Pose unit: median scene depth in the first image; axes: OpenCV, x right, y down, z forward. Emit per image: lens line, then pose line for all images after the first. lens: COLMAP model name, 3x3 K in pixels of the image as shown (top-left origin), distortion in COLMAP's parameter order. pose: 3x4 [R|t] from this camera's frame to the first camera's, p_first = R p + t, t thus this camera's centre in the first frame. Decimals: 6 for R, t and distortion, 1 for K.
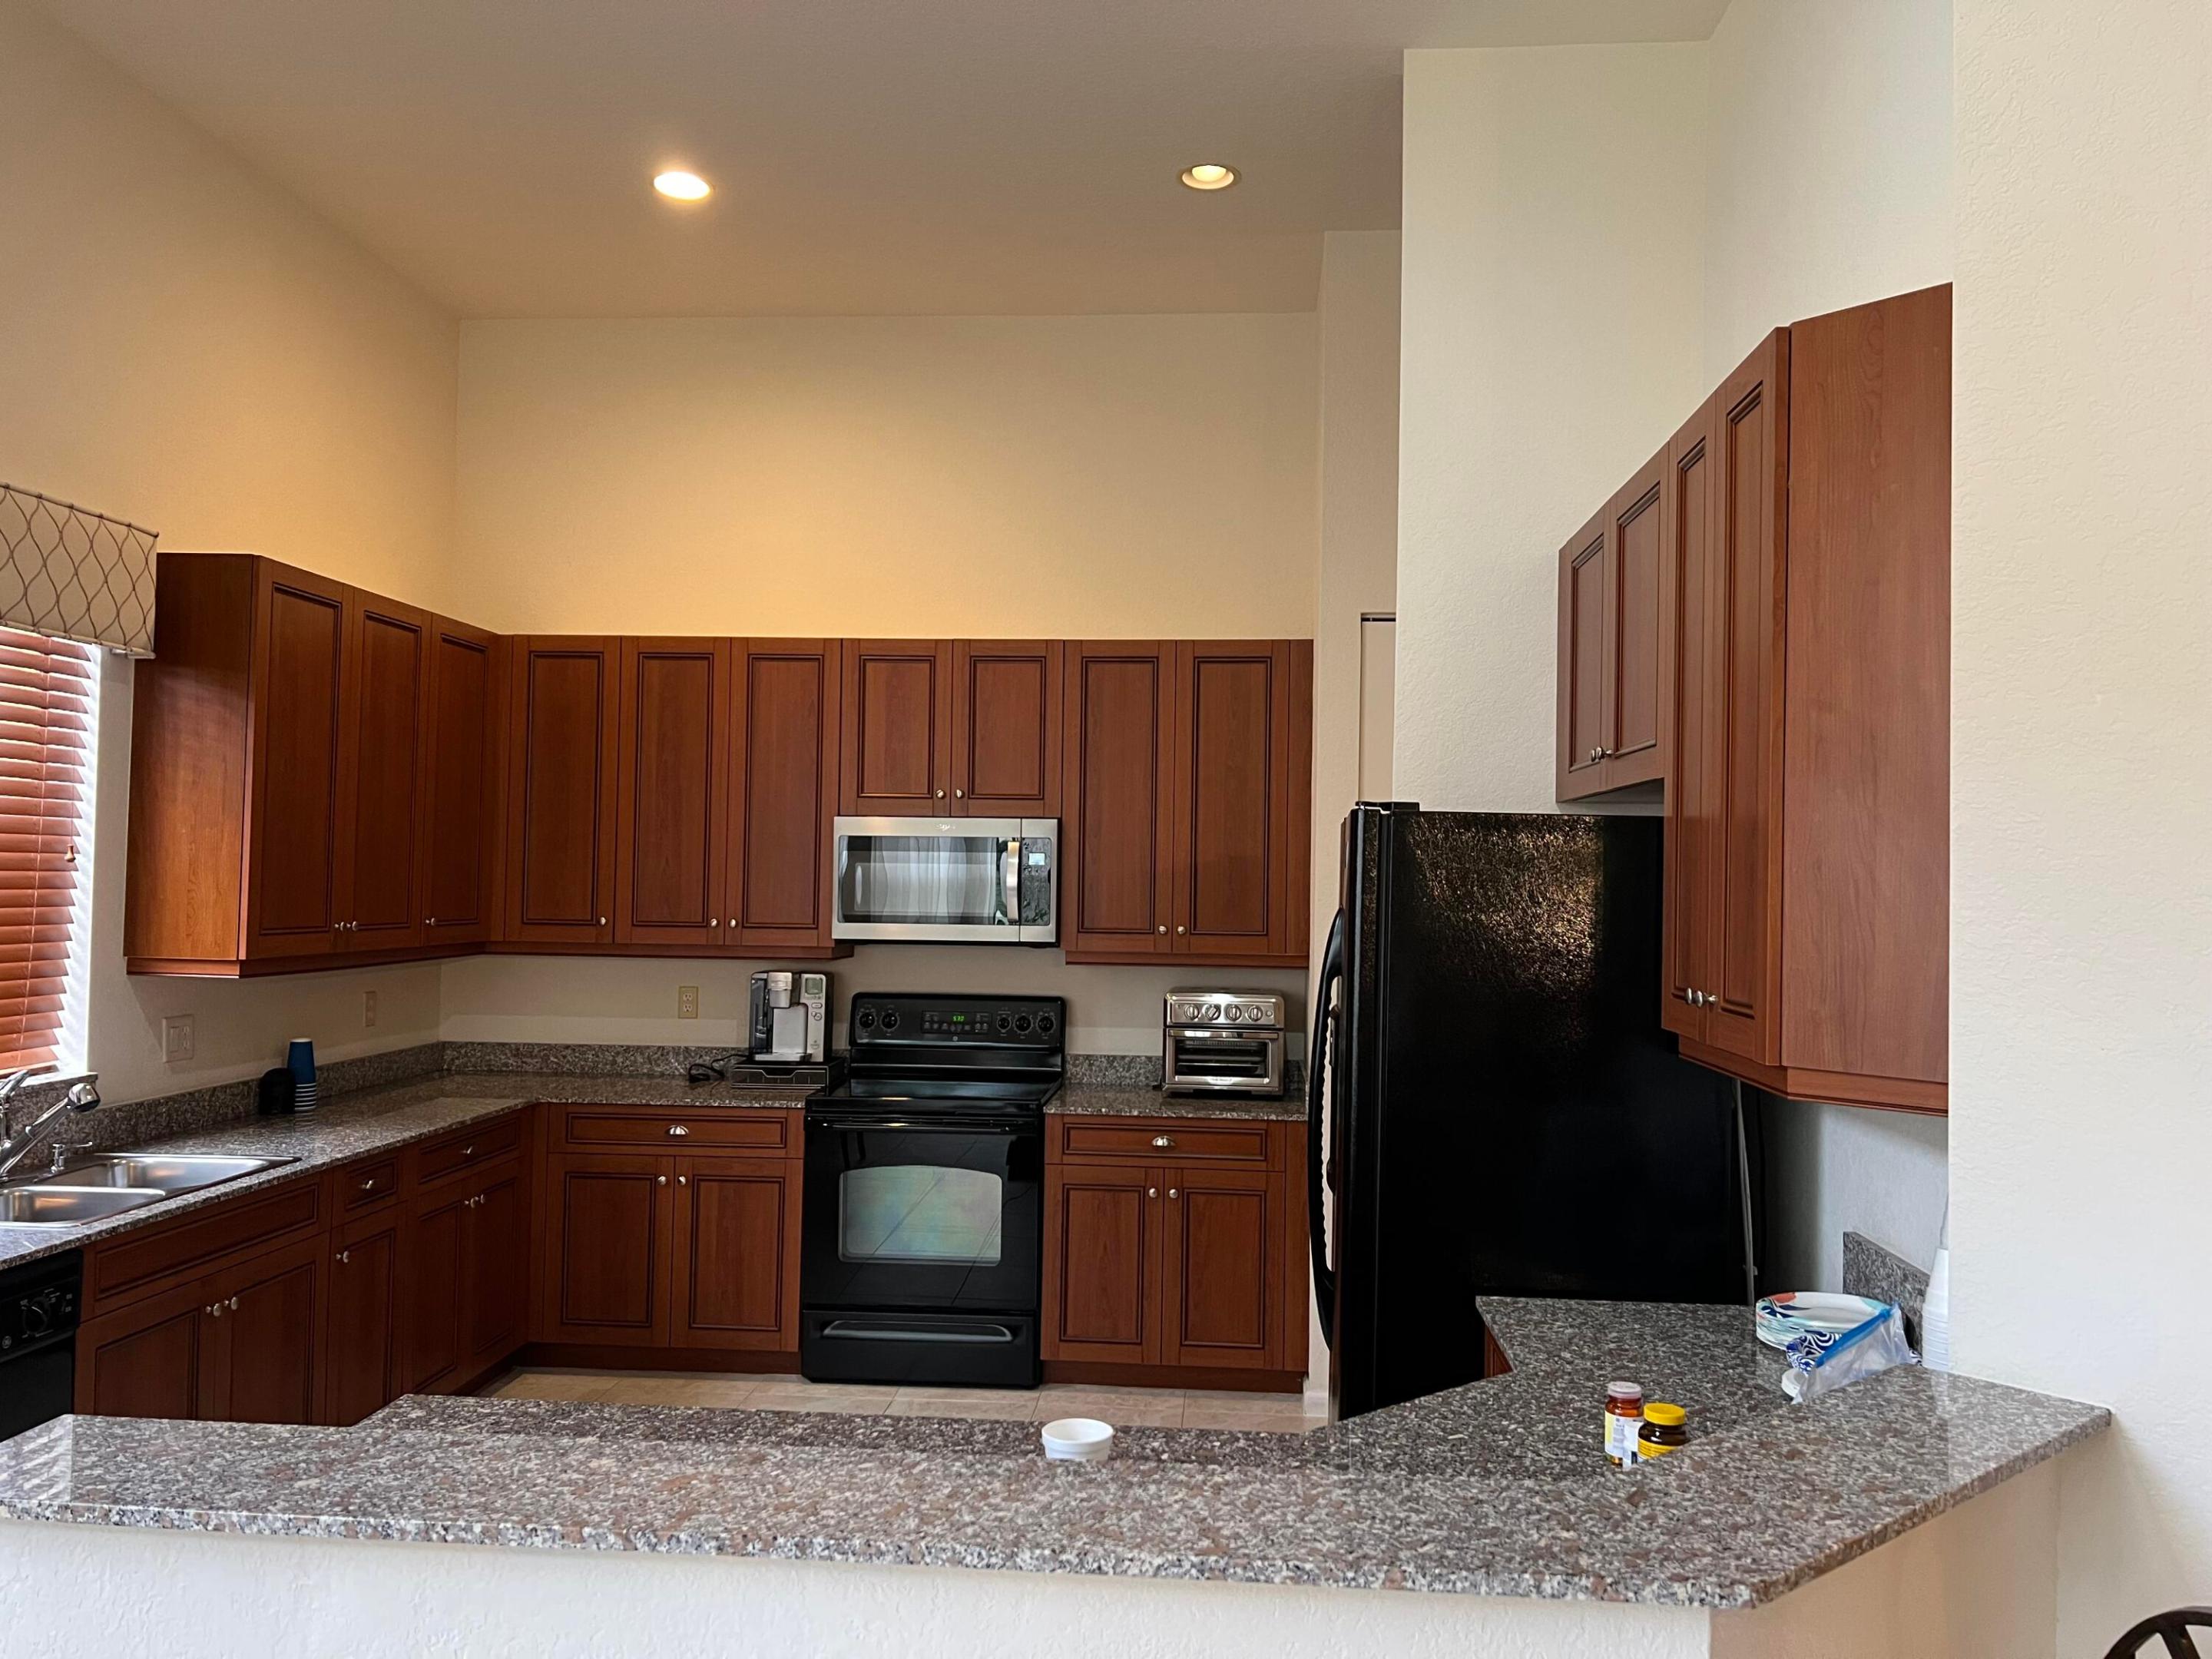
lens RADIAL K [[1657.5, 0, 1109.2], [0, 1657.5, 831.1], [0, 0, 1]] dist [0.015801, 0.000815]
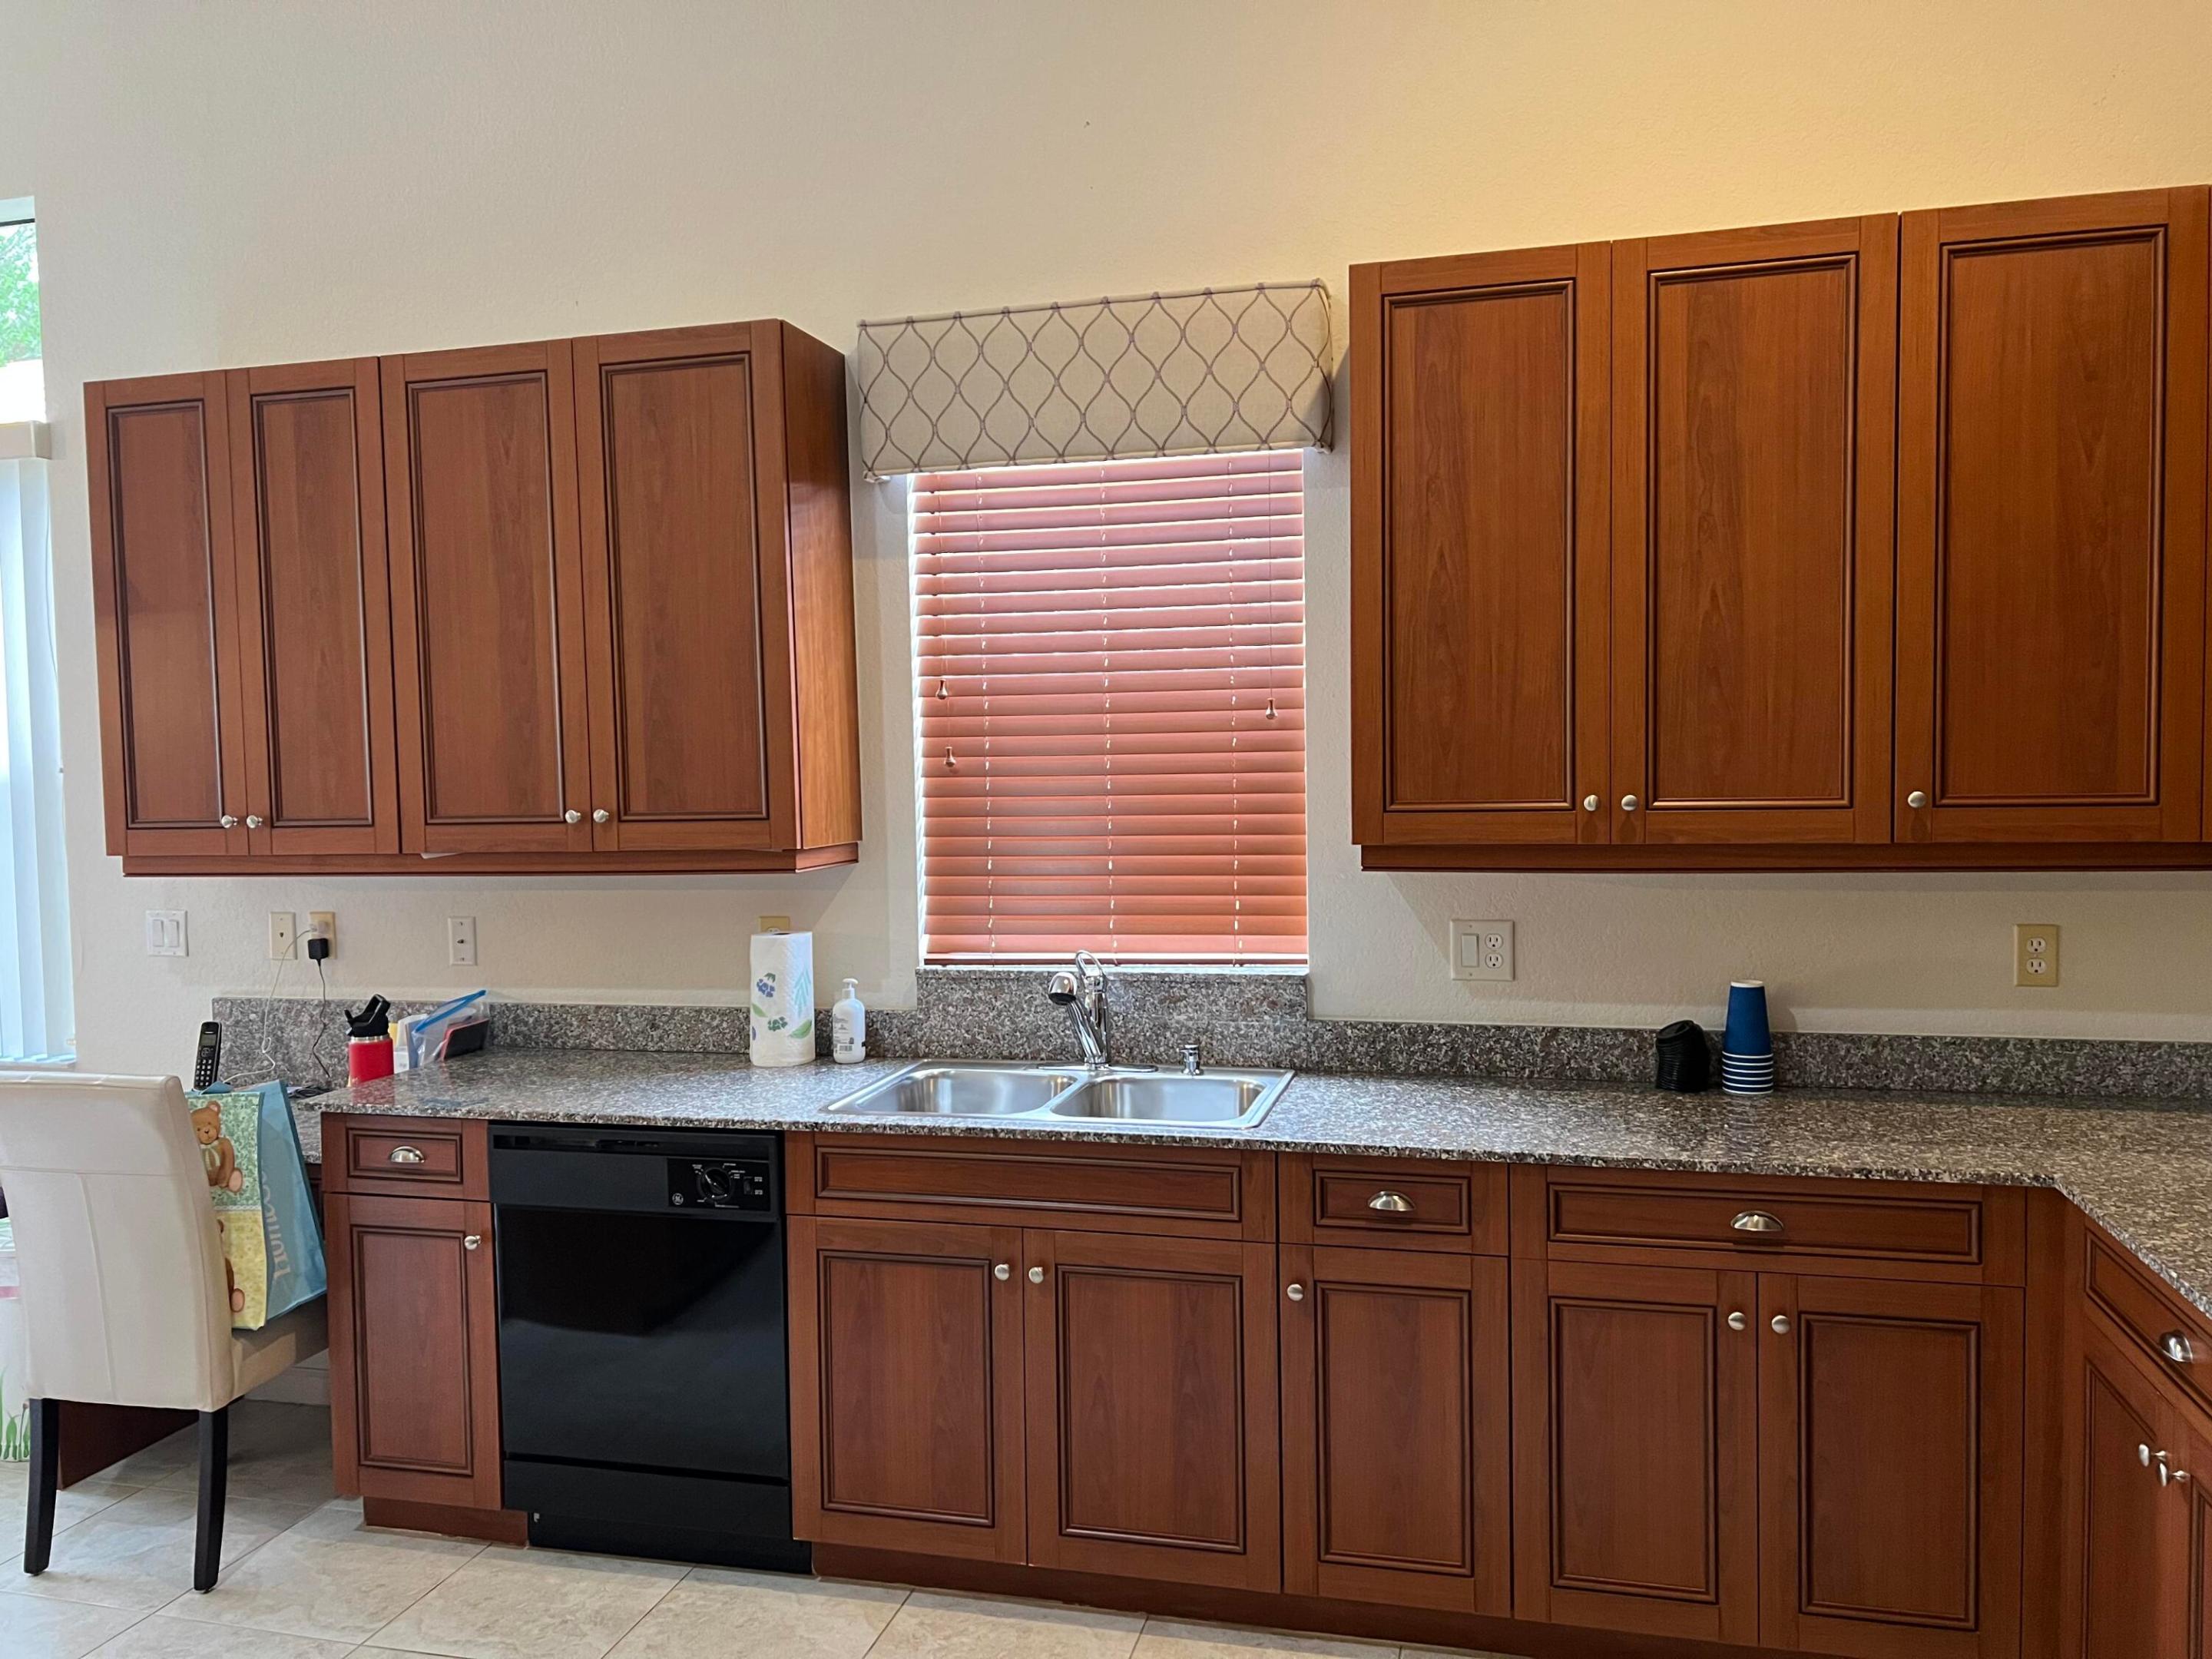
lens RADIAL K [[1657.5, 0, 1112.1], [0, 1657.5, 832.2], [0, 0, 1]] dist [0.015801, 0.000815]
pose [[-0.152997, 0.033675, -0.987653, 0.193916], [0.040979, 0.998776, 0.027706, 0.045137], [0.987377, -0.036234, -0.154190, 0.960938]]
